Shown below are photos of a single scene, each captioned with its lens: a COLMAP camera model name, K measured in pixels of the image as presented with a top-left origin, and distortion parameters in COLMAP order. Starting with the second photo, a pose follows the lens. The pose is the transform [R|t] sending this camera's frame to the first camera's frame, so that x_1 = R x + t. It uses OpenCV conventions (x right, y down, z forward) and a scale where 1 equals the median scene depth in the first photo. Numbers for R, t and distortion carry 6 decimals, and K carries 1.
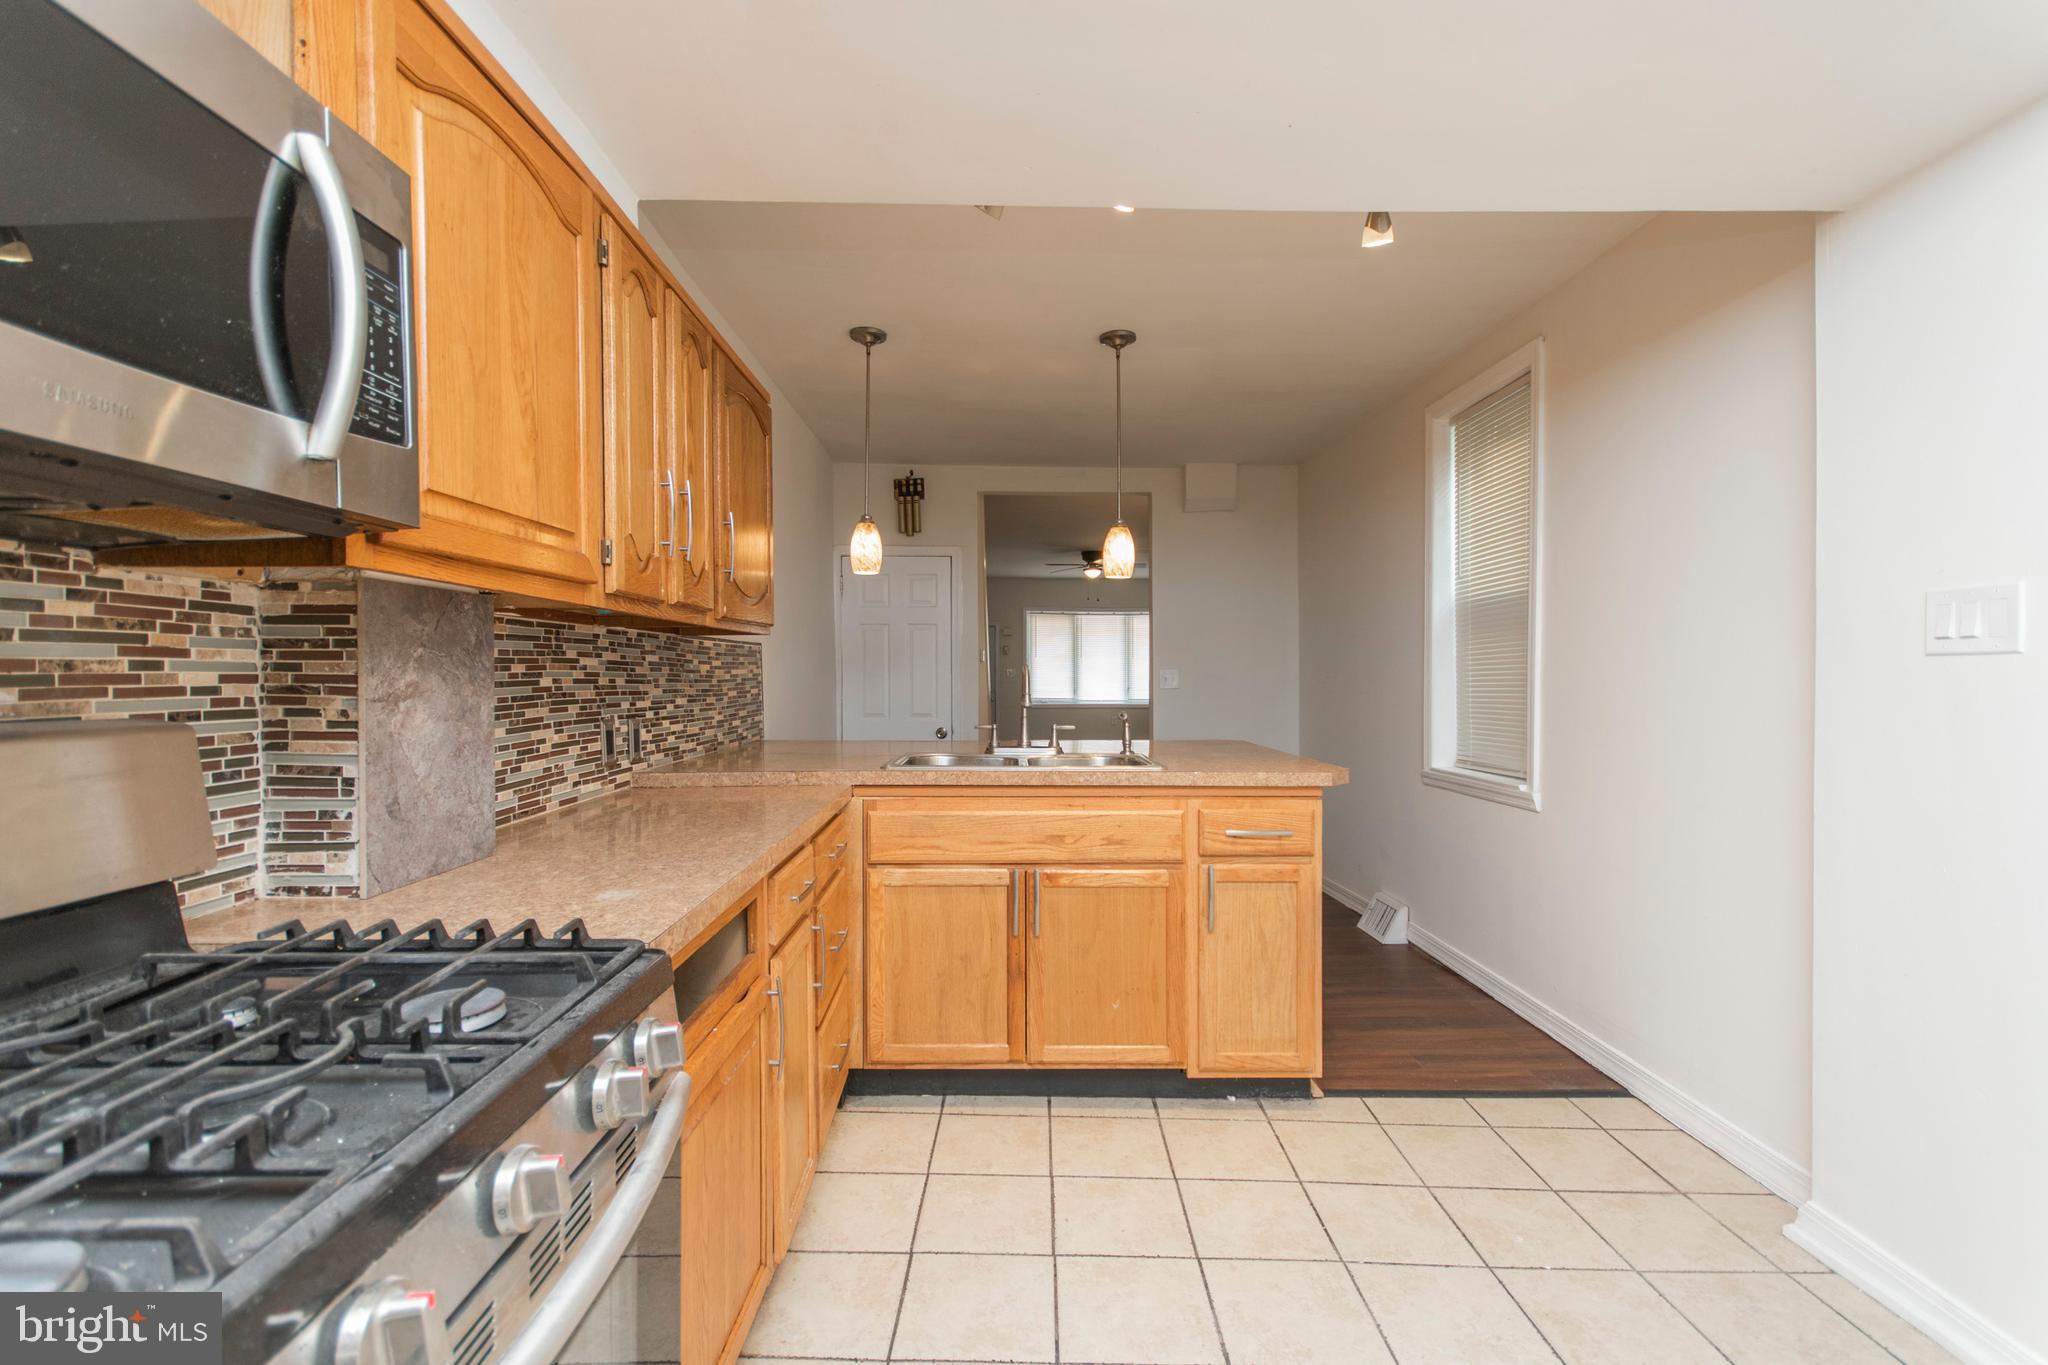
lens RADIAL K [[907.0, 0, 1021.1], [0, 907.0, 688.3], [0, 0, 1]] dist [0.001259, 0.000572]
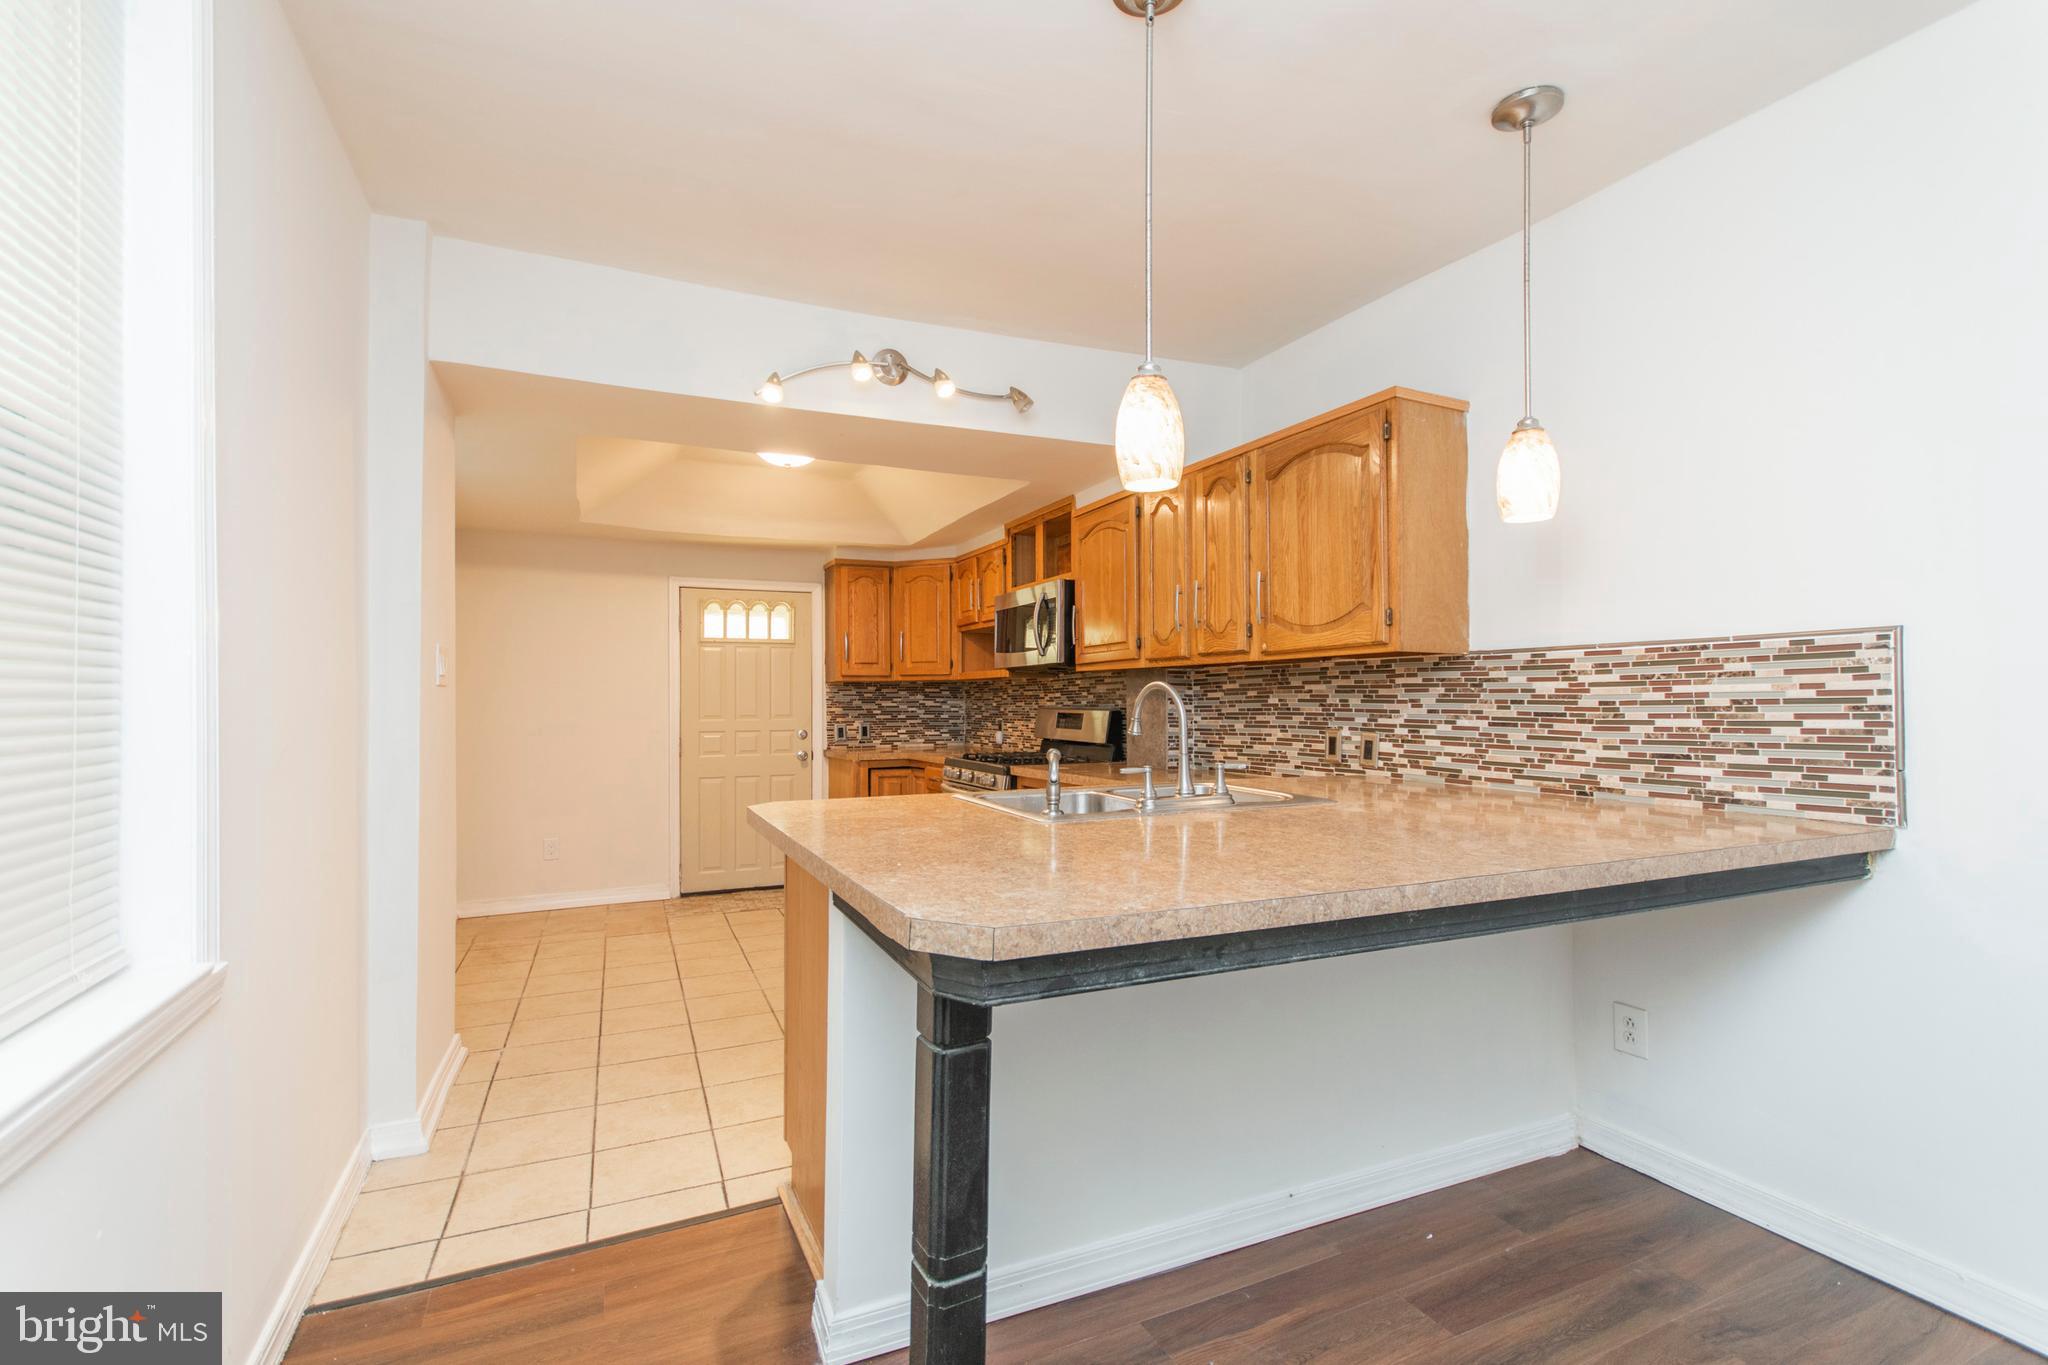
lens RADIAL K [[922.3, 0, 1024.0], [0, 922.3, 682.5], [0, 0, 1]] dist [-0.011644, 0.000069]
pose [[-0.905427, -0.005560, -0.424465, 0.573300], [-0.003522, 0.999978, -0.005585, -0.026971], [0.424487, -0.003562, -0.905427, 2.128874]]
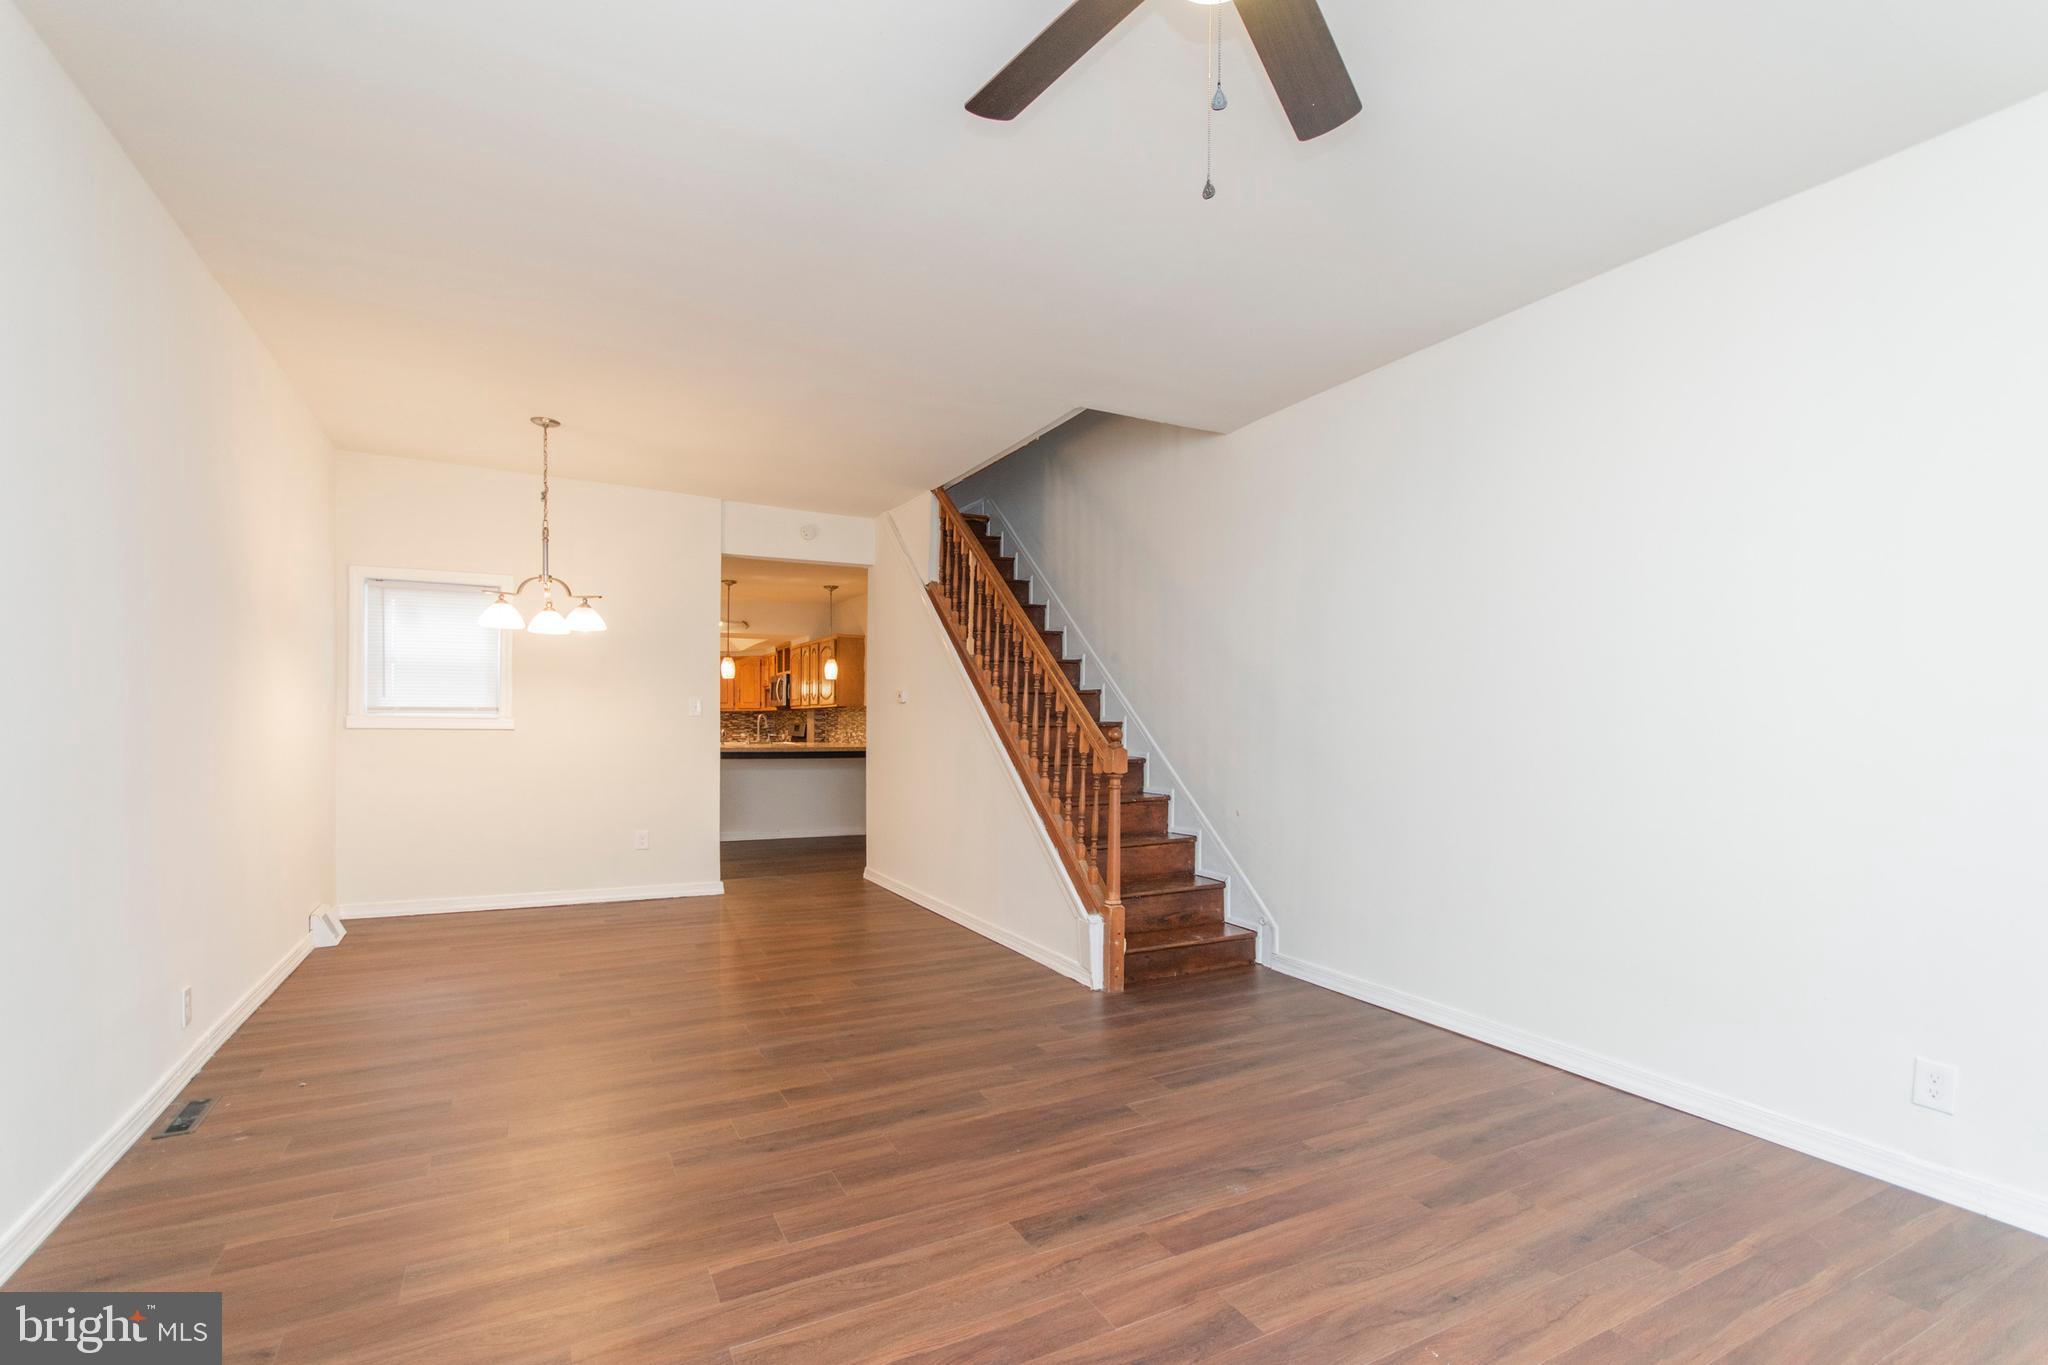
lens RADIAL K [[967.0, 0, 1058.0], [0, 967.0, 727.2], [0, 0, 1]] dist [0.001542, 0.000044]
pose [[-0.872925, -0.001409, -0.487853, 0.966393], [-0.010956, 0.999800, 0.016717, -0.063703], [0.487732, 0.019937, -0.872766, 5.689192]]
